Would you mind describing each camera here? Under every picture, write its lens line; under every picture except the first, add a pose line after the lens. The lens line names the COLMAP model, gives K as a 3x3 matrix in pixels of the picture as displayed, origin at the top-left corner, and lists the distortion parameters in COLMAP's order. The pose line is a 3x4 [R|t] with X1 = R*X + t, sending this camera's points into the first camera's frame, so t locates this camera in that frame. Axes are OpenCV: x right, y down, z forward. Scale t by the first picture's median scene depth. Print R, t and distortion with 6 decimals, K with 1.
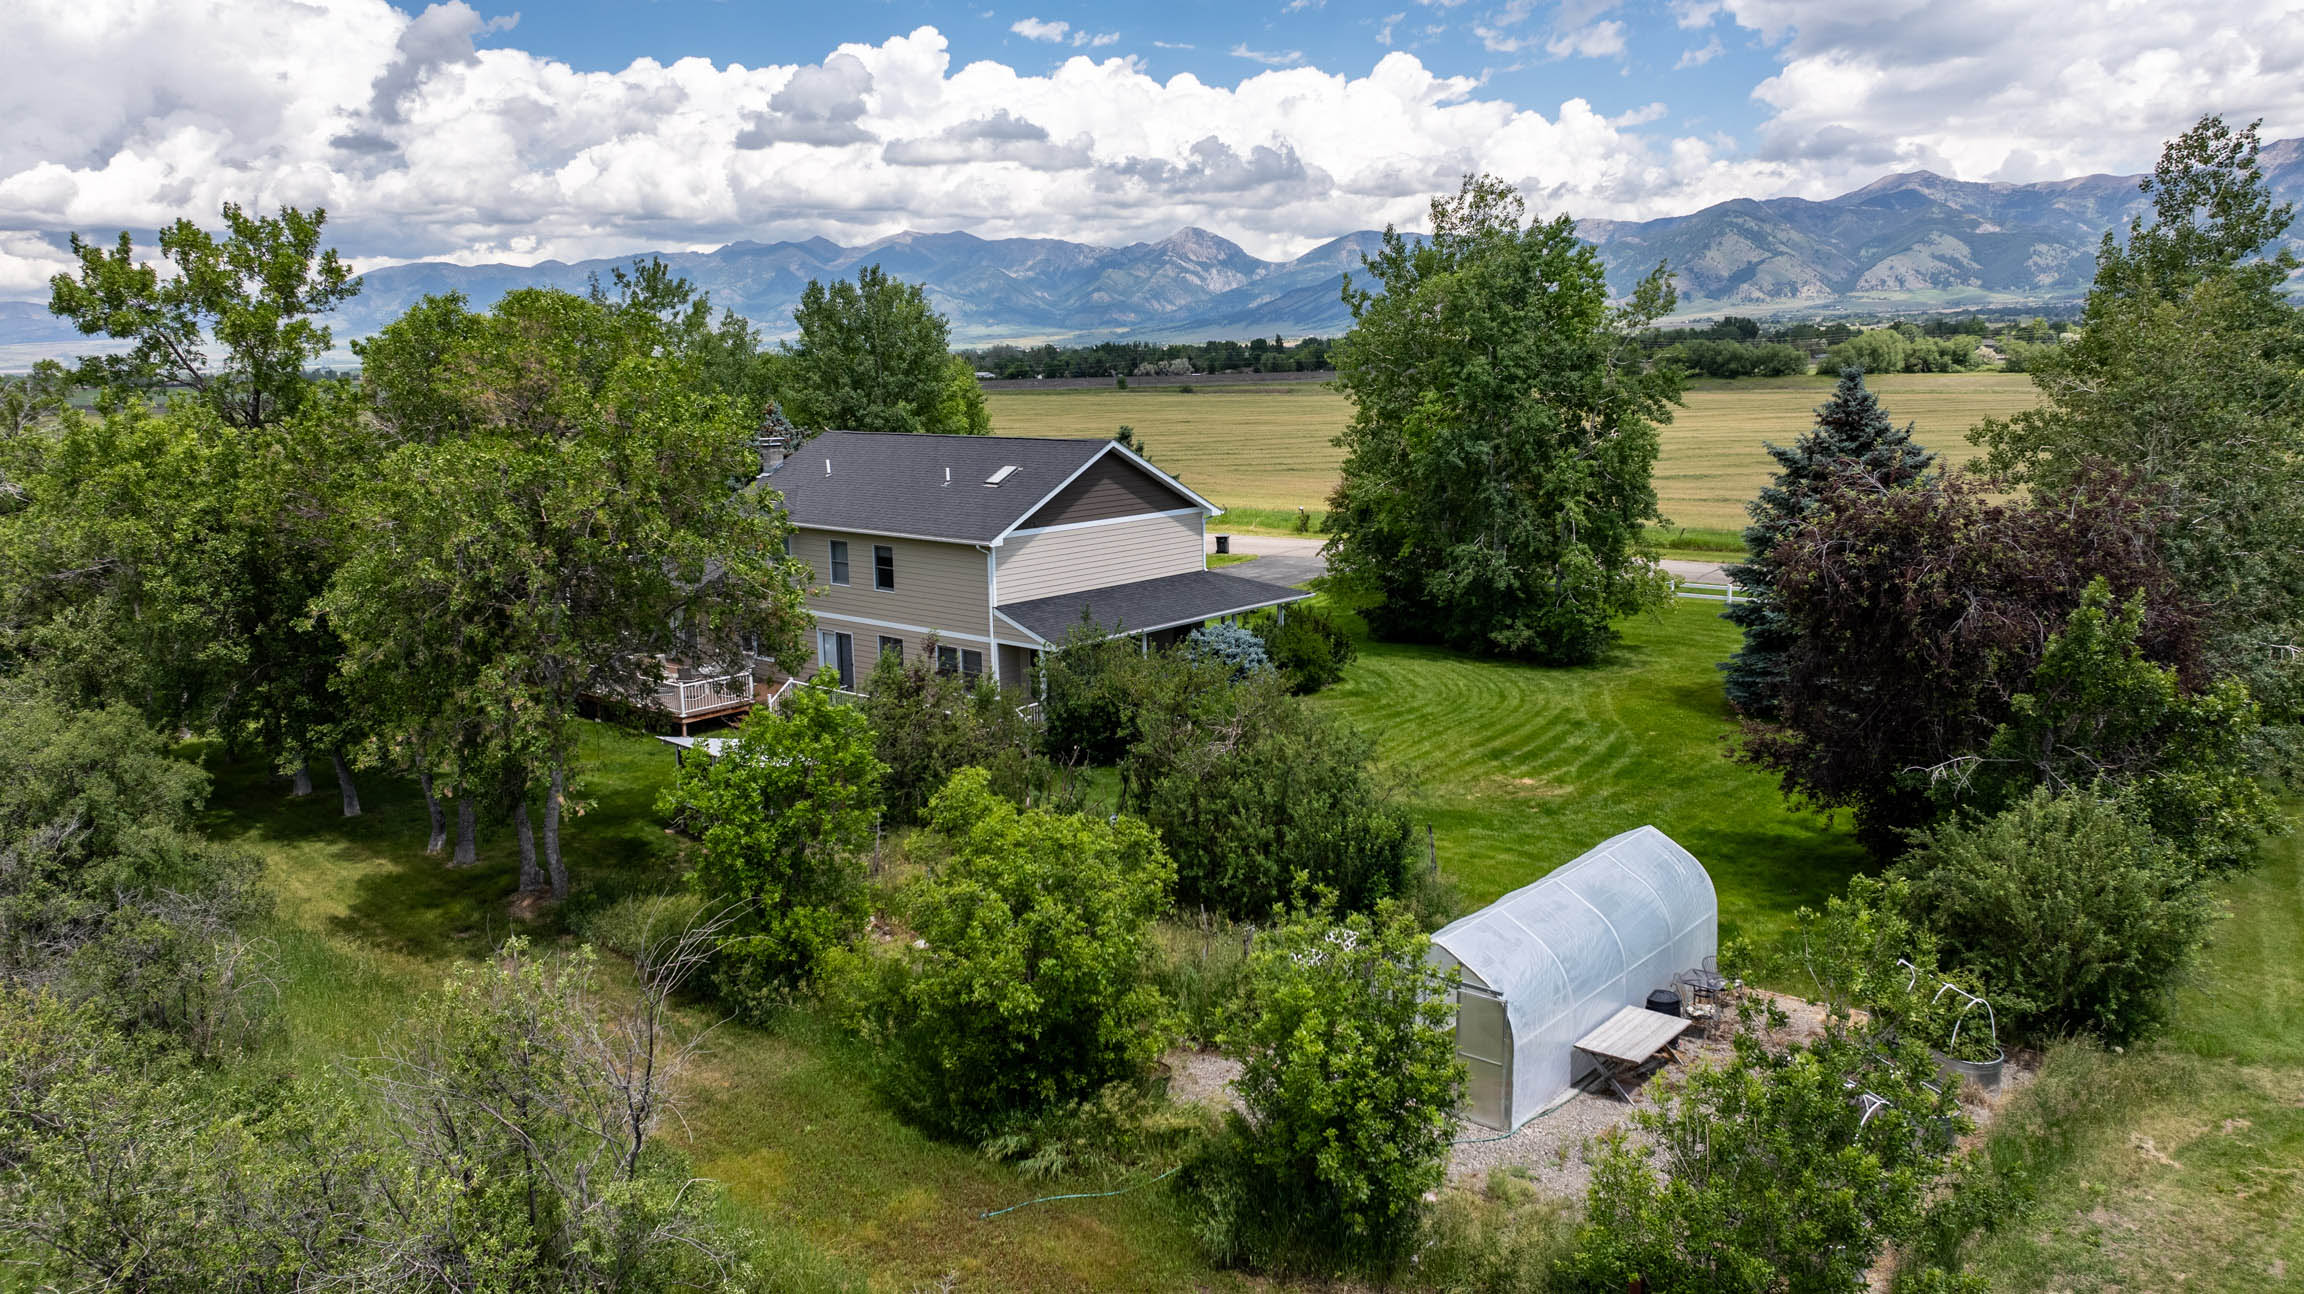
lens RADIAL K [[1664.2, 0, 1152.0], [0, 1664.2, 647.0], [0, 0, 1]] dist [-0.129324, 0.149696]
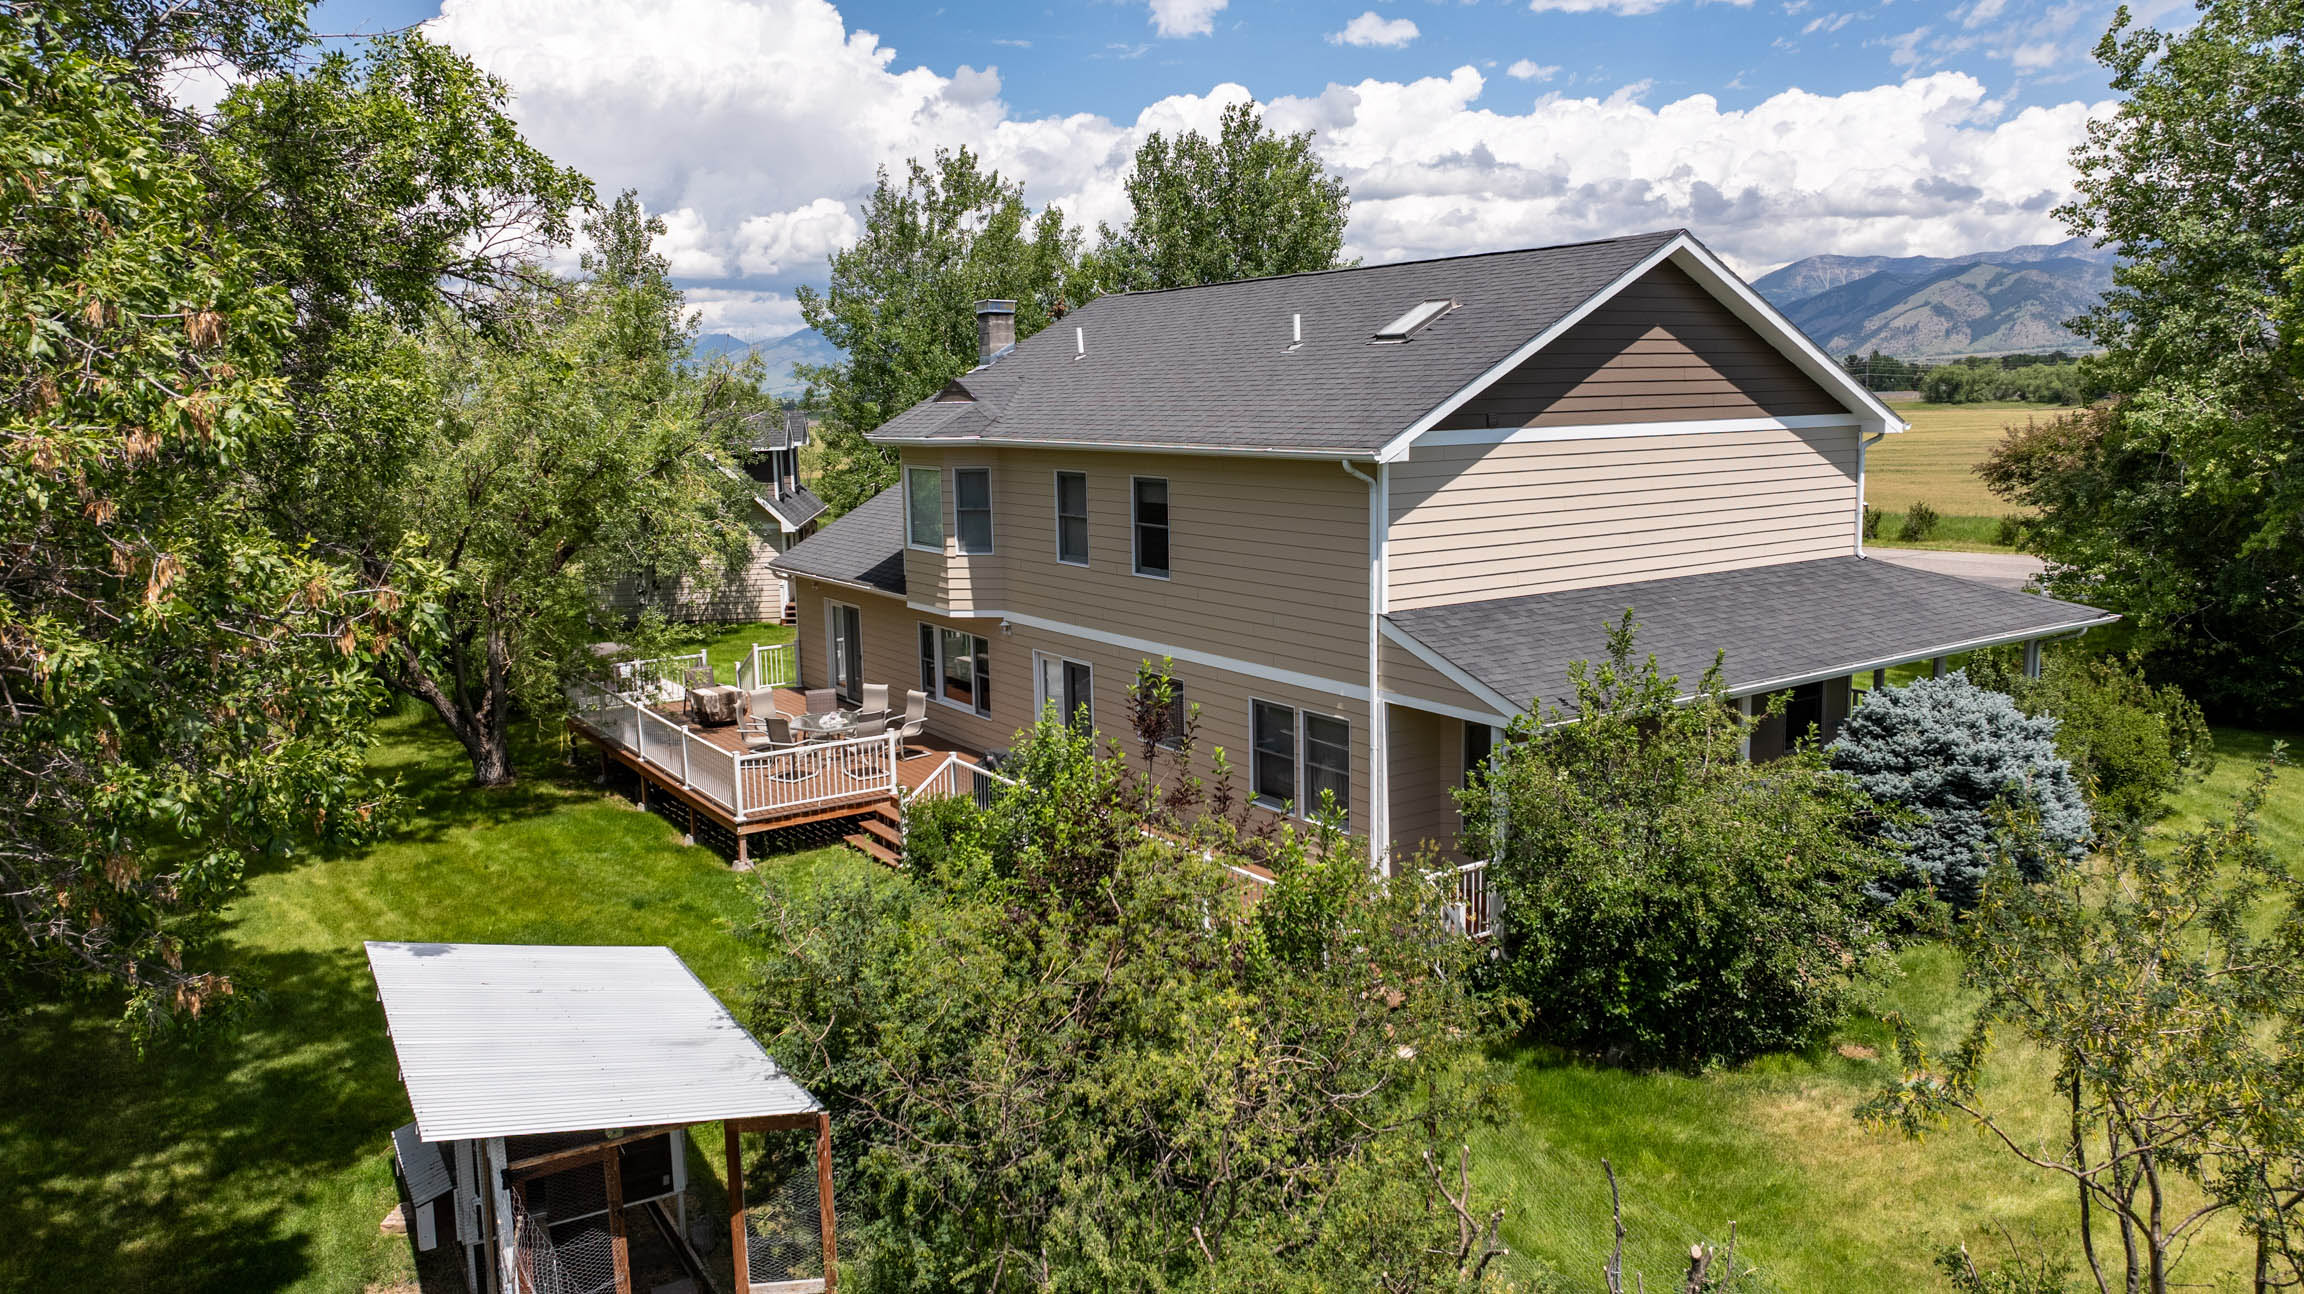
lens RADIAL K [[1664.2, 0, 1152.0], [0, 1664.2, 647.0], [0, 0, 1]] dist [-0.129324, 0.149696]
pose [[0.966527, 0.036992, -0.253882, -0.042151], [-0.042504, 0.998964, -0.016256, -0.006604], [0.253018, 0.026502, 0.967099, 0.547308]]
